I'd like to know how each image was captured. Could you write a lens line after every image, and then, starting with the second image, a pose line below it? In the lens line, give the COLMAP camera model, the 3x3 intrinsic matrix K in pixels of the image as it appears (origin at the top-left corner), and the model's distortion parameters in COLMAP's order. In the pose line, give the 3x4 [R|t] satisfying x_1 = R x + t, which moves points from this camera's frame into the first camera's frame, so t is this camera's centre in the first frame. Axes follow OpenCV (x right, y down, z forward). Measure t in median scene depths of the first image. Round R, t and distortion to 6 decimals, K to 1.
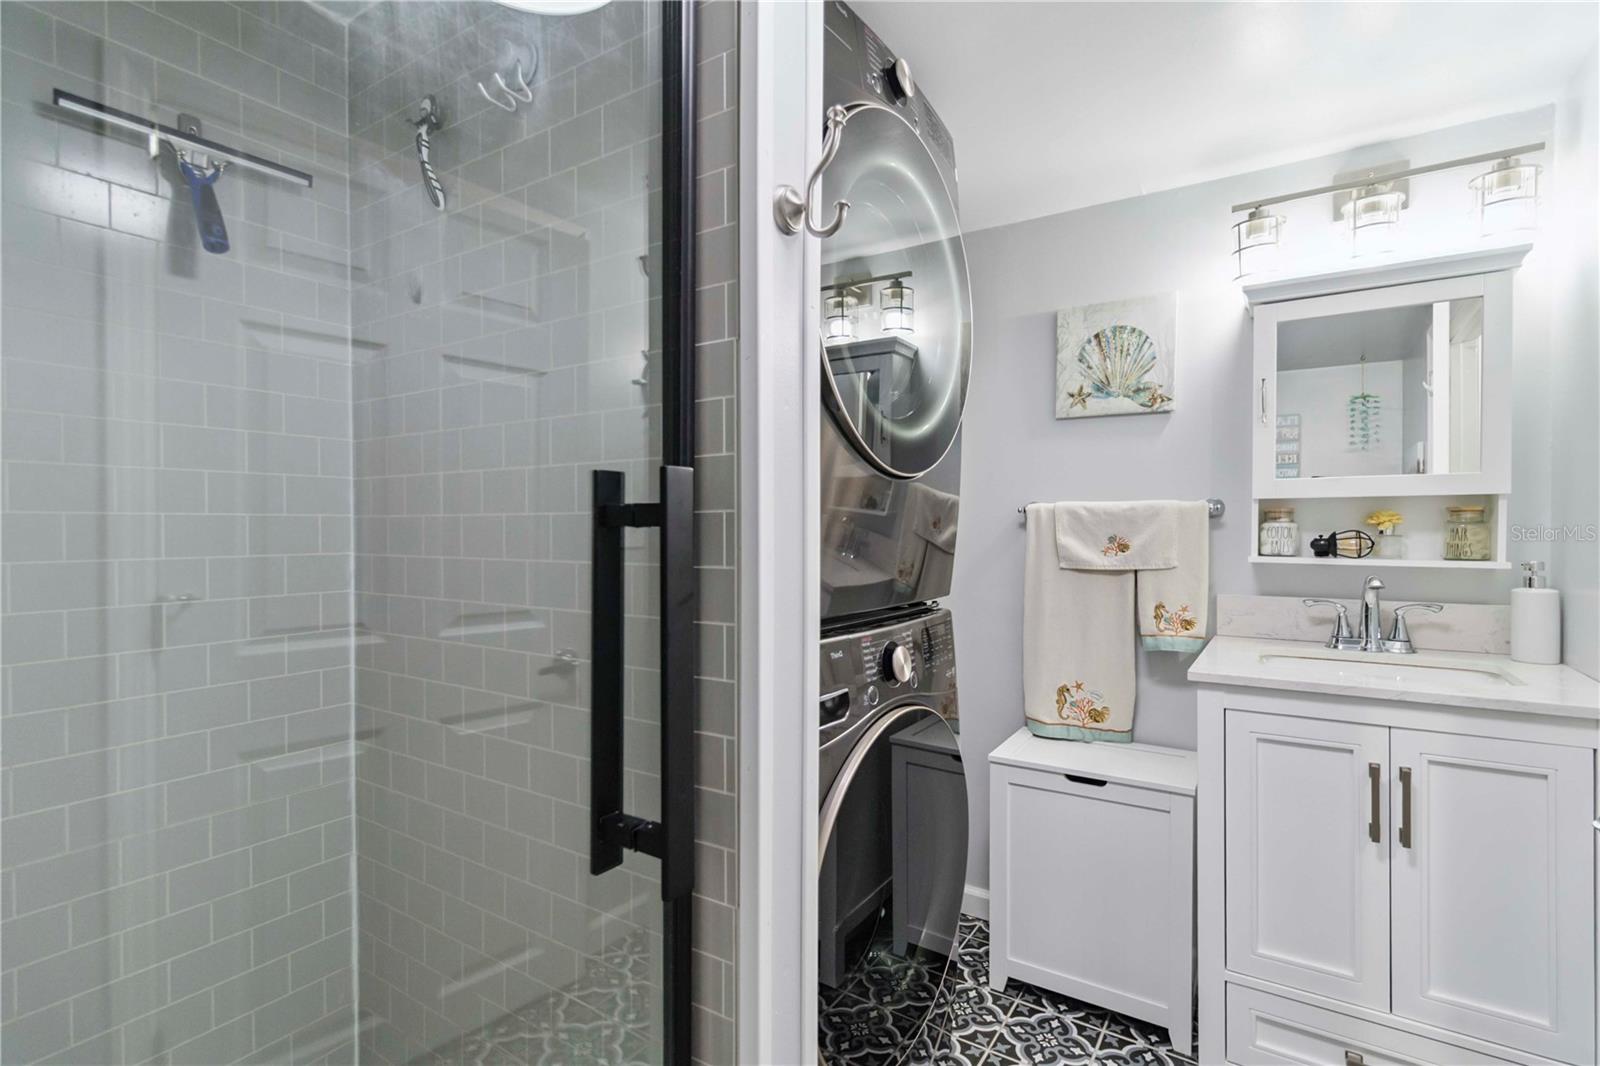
lens RADIAL K [[747.0, 0, 819.8], [0, 747.0, 547.2], [0, 0, 1]] dist [0.004895, 0.000361]
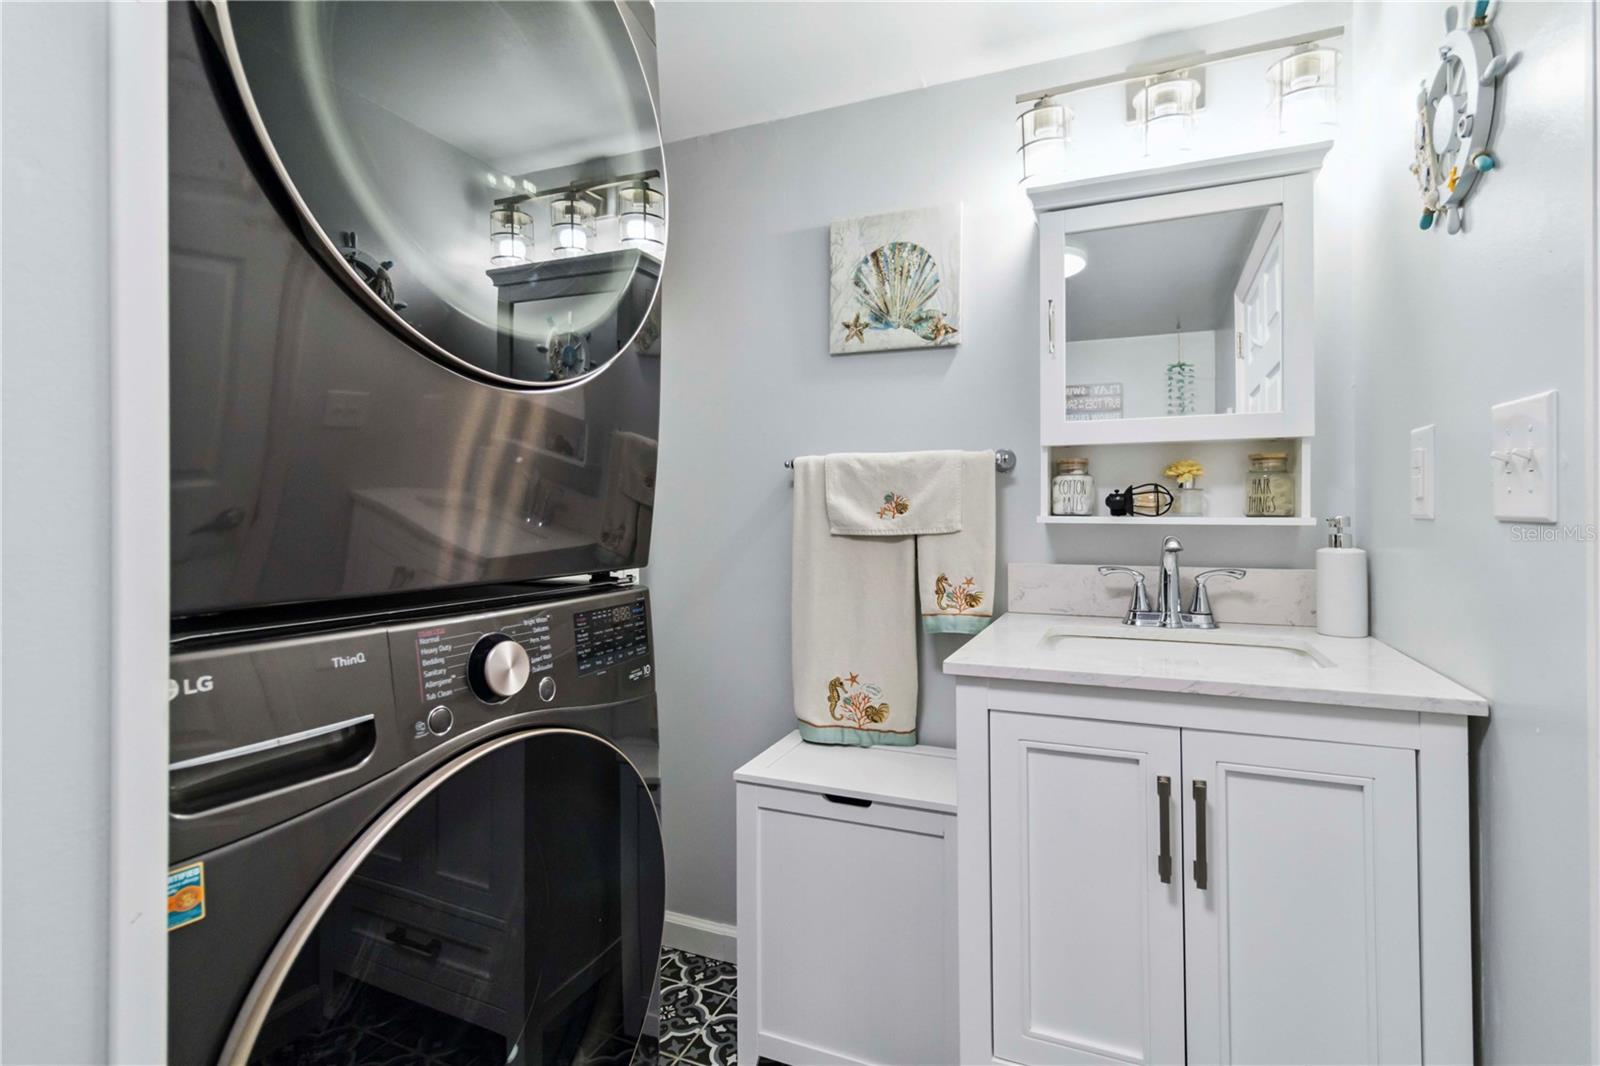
lens RADIAL K [[747.0, 0, 821.4], [0, 747.0, 524.3], [0, 0, 1]] dist [0.004895, 0.000361]
pose [[0.986329, -0.004754, 0.164718, 0.195864], [0.006436, 0.999932, -0.009679, 0.027271], [-0.164661, 0.010607, 0.986293, 0.218802]]
